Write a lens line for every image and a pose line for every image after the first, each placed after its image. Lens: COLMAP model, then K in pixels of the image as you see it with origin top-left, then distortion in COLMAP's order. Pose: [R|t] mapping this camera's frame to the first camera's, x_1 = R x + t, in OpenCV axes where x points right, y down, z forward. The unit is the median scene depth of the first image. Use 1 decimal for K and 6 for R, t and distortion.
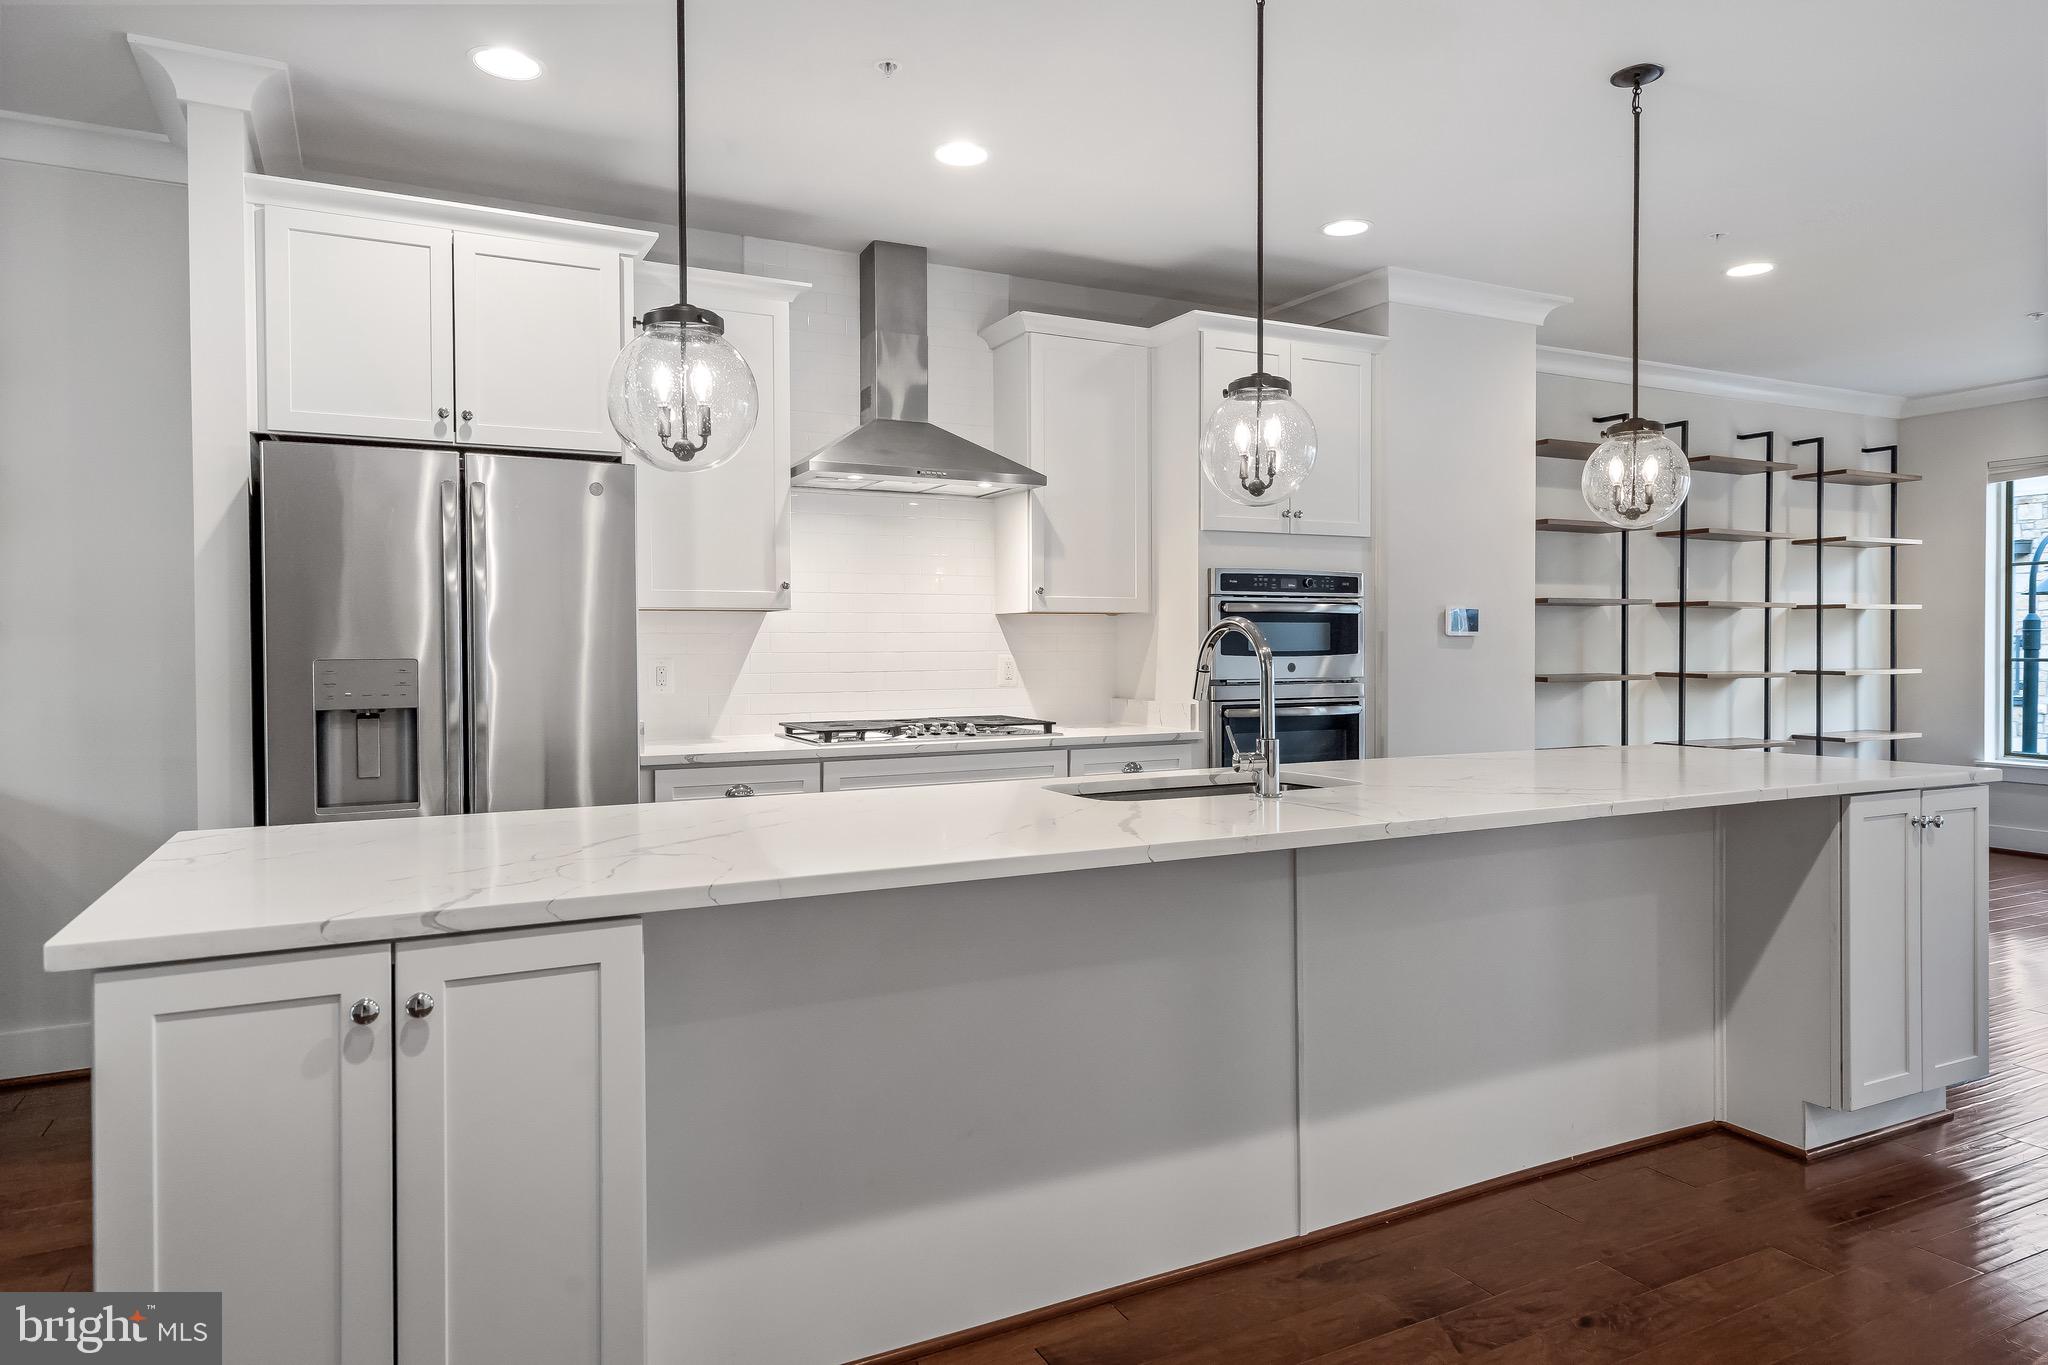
lens RADIAL K [[1235.4, 0, 1028.0], [0, 1235.4, 658.0], [0, 0, 1]] dist [0.017223, -0.000154]
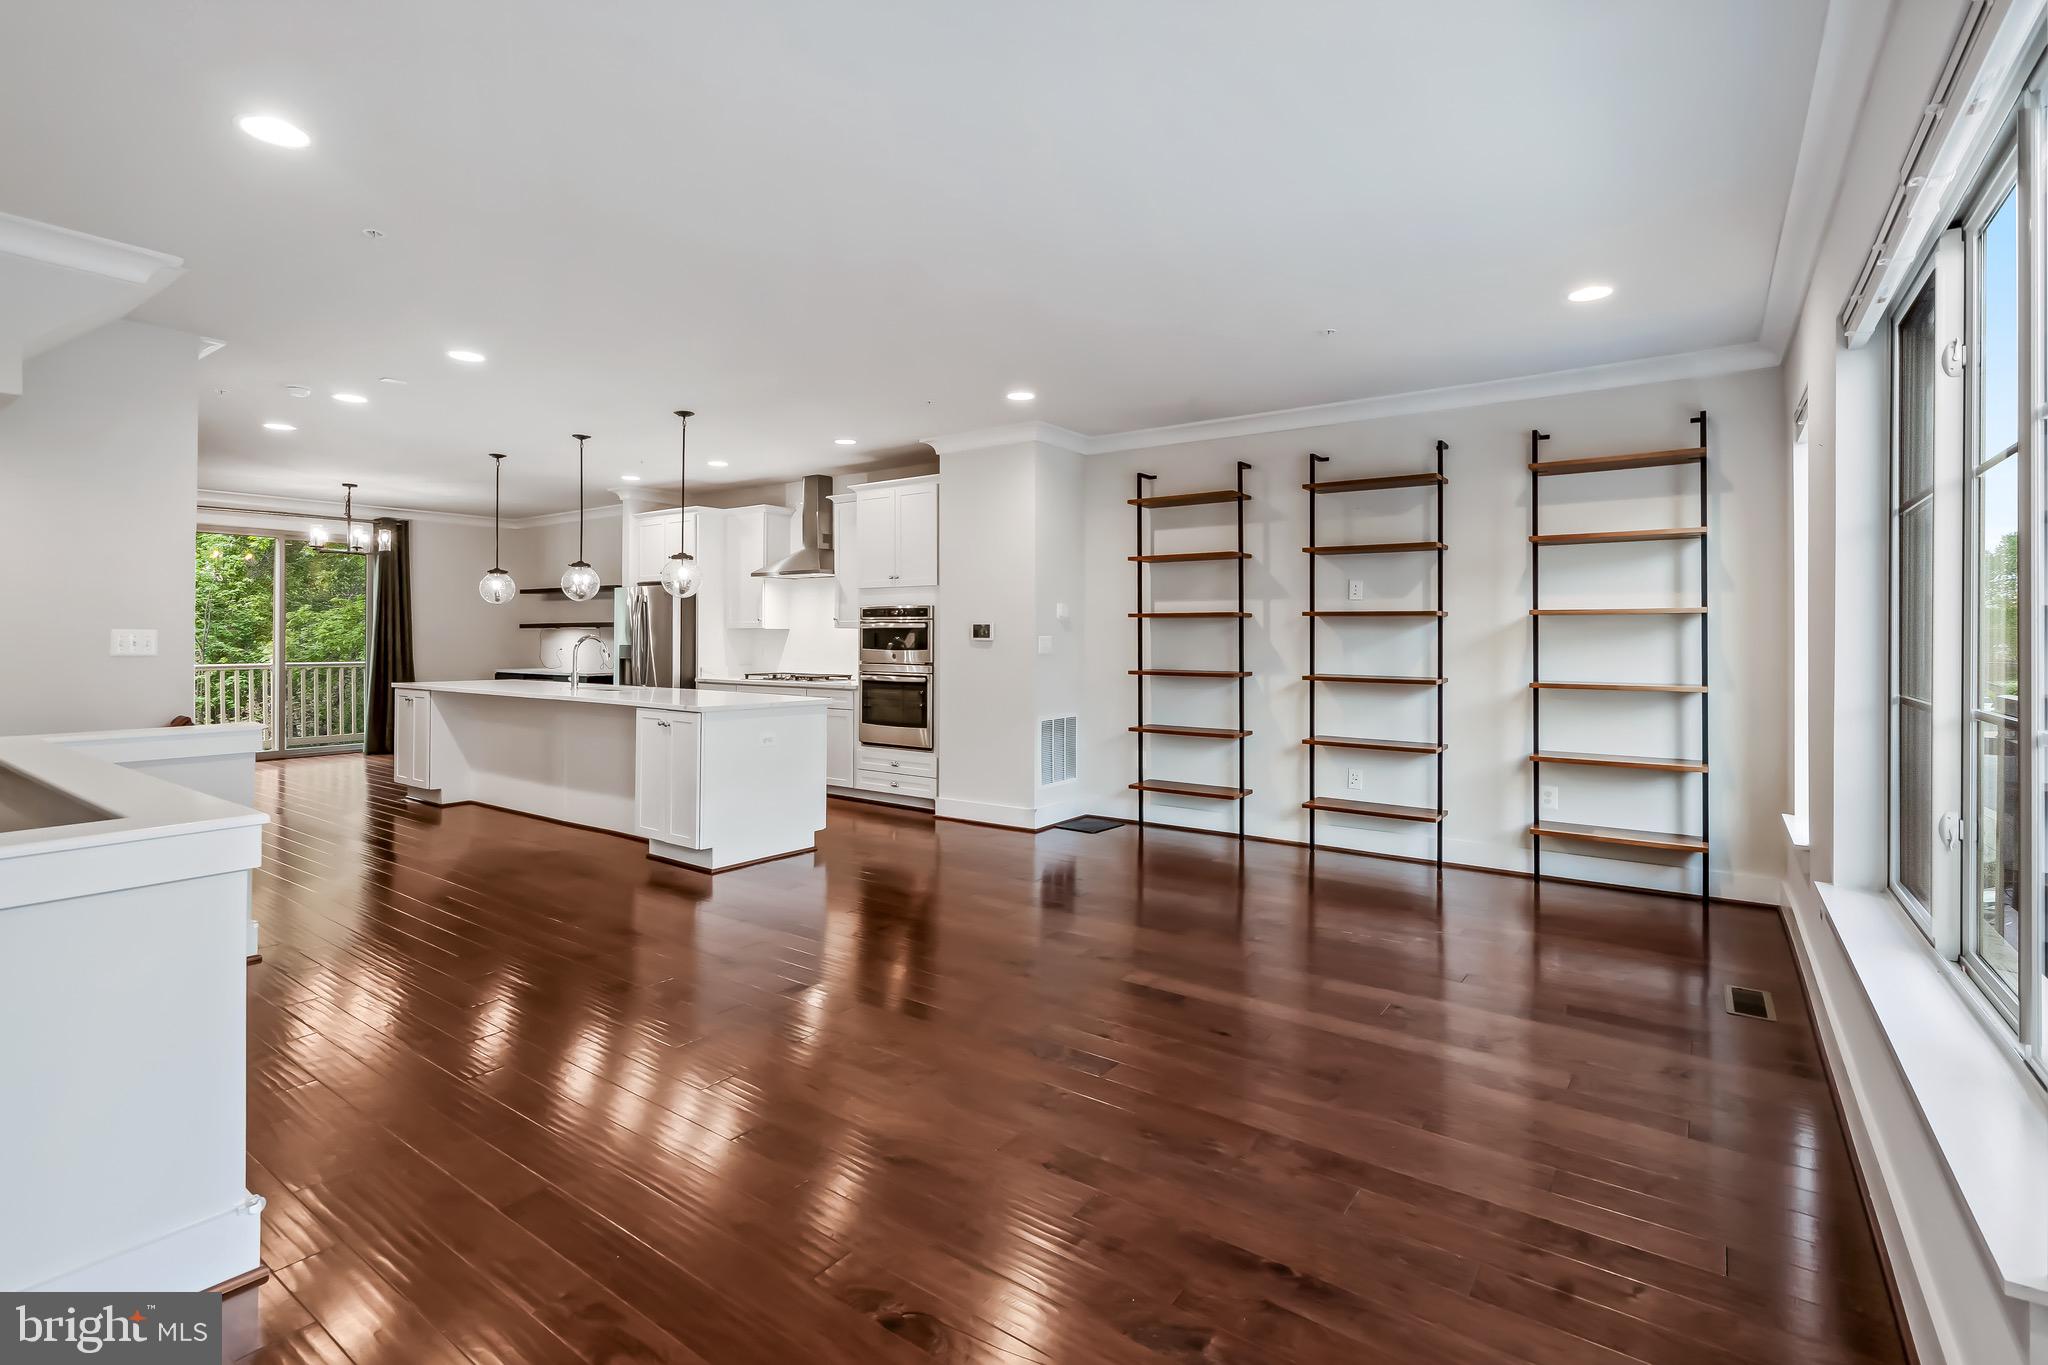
lens RADIAL K [[960.9, 0, 1009.1], [0, 960.9, 630.8], [0, 0, 1]] dist [-0.002414, -0.000001]
pose [[0.443805, 0.000607, -0.896123, 1.690330], [-0.015715, 0.999851, -0.007105, -0.025527], [0.895986, 0.017236, 0.443749, 0.507154]]
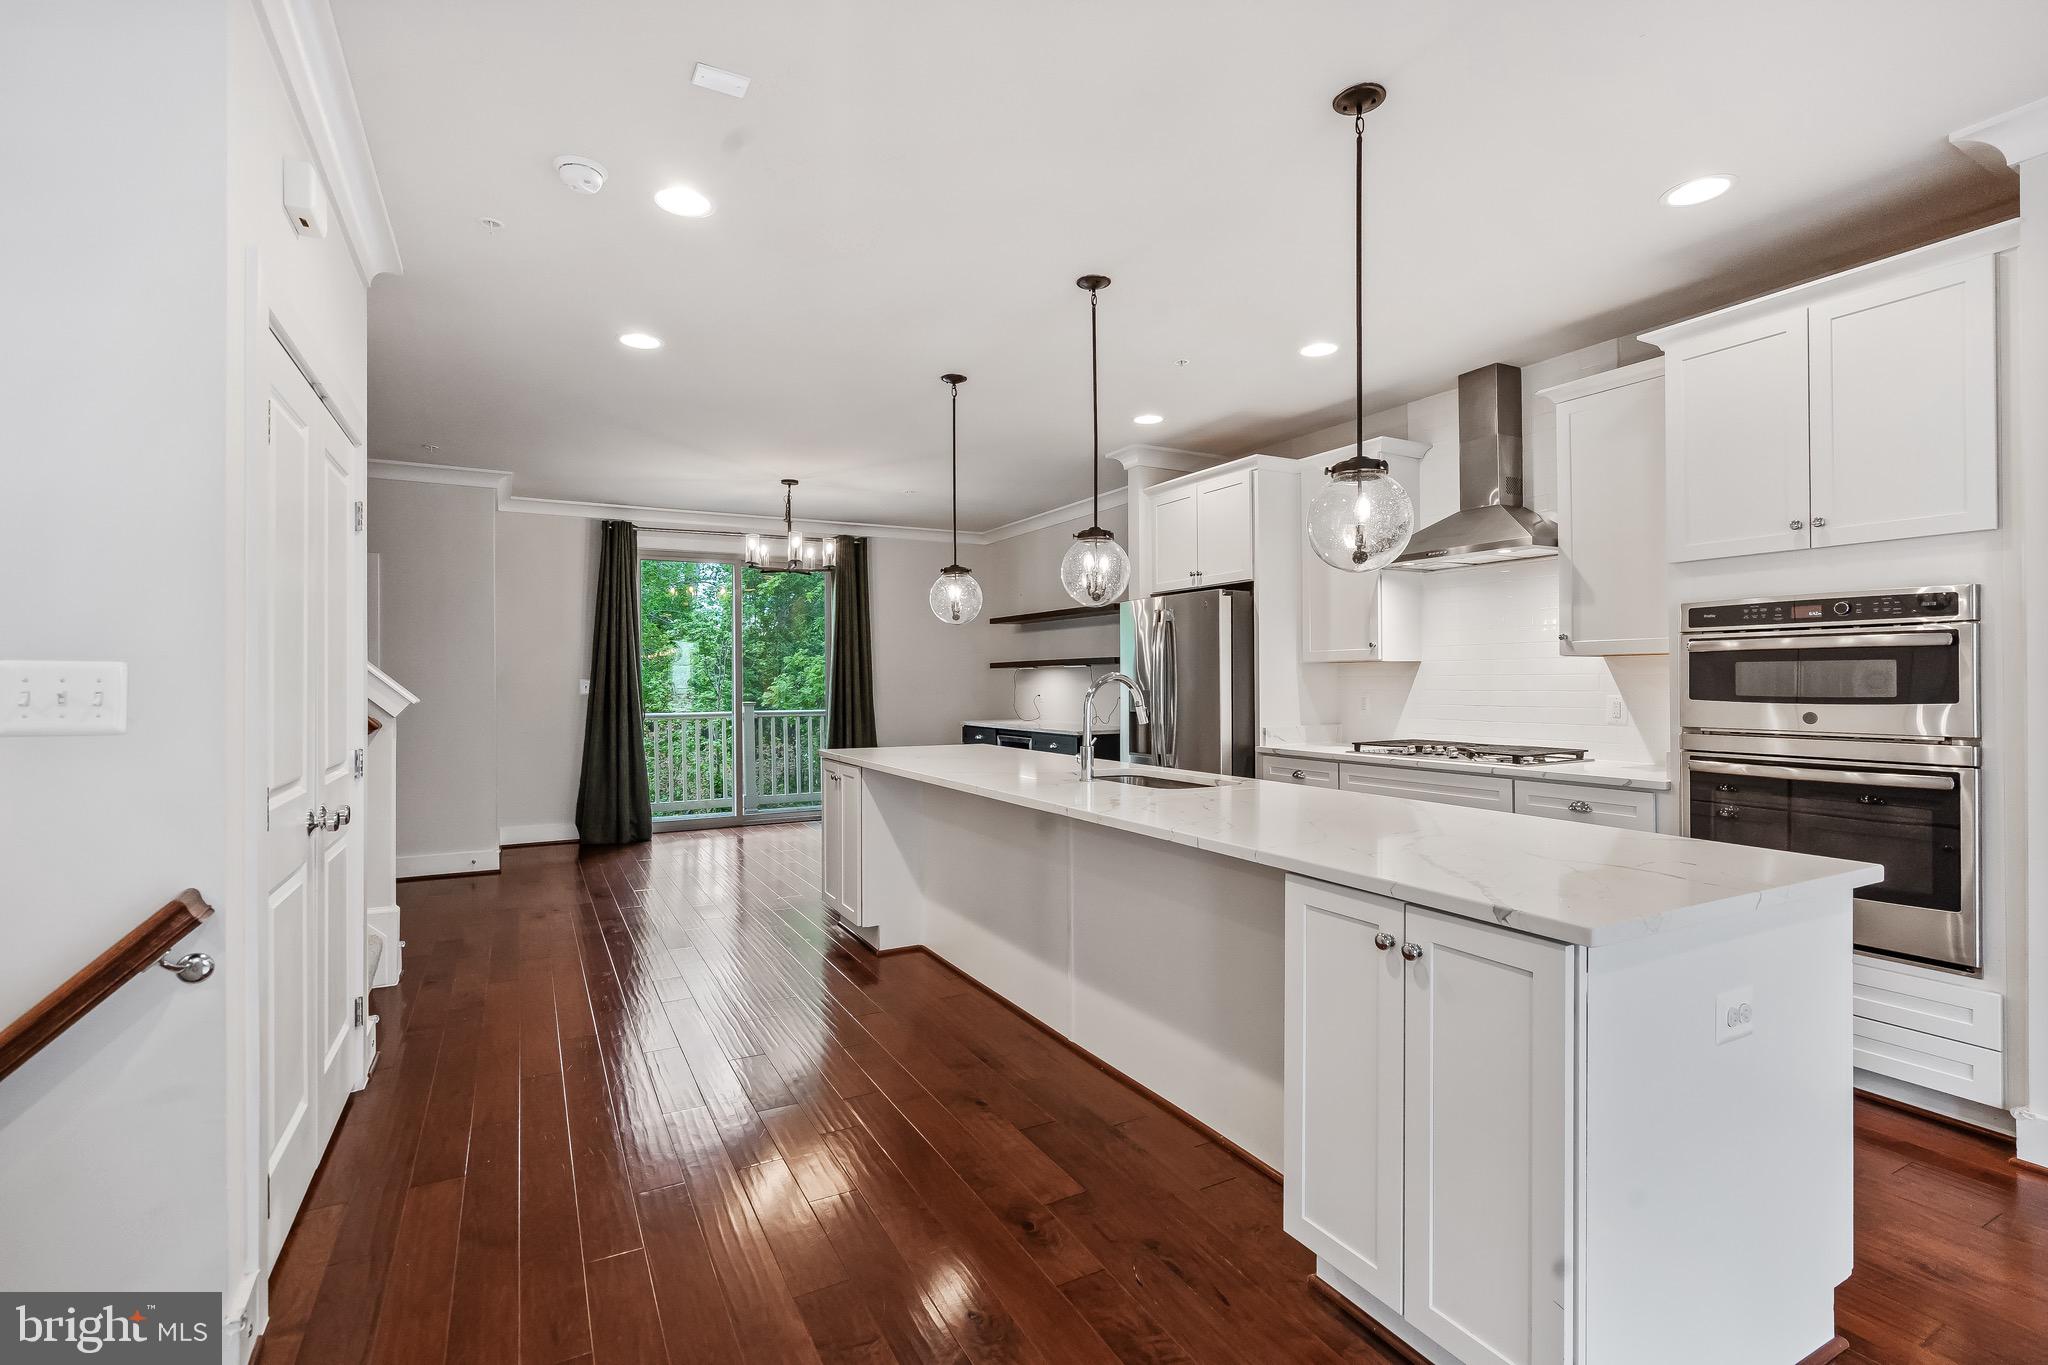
lens RADIAL K [[940.8, 0, 1024.0], [0, 940.8, 682.5], [0, 0, 1]] dist [-0.001006, 0.000656]
pose [[0.022967, 0.007745, -0.999706, 0.825270], [-0.004963, 0.999959, 0.007633, -0.017607], [0.999724, 0.004786, 0.023004, 0.498961]]
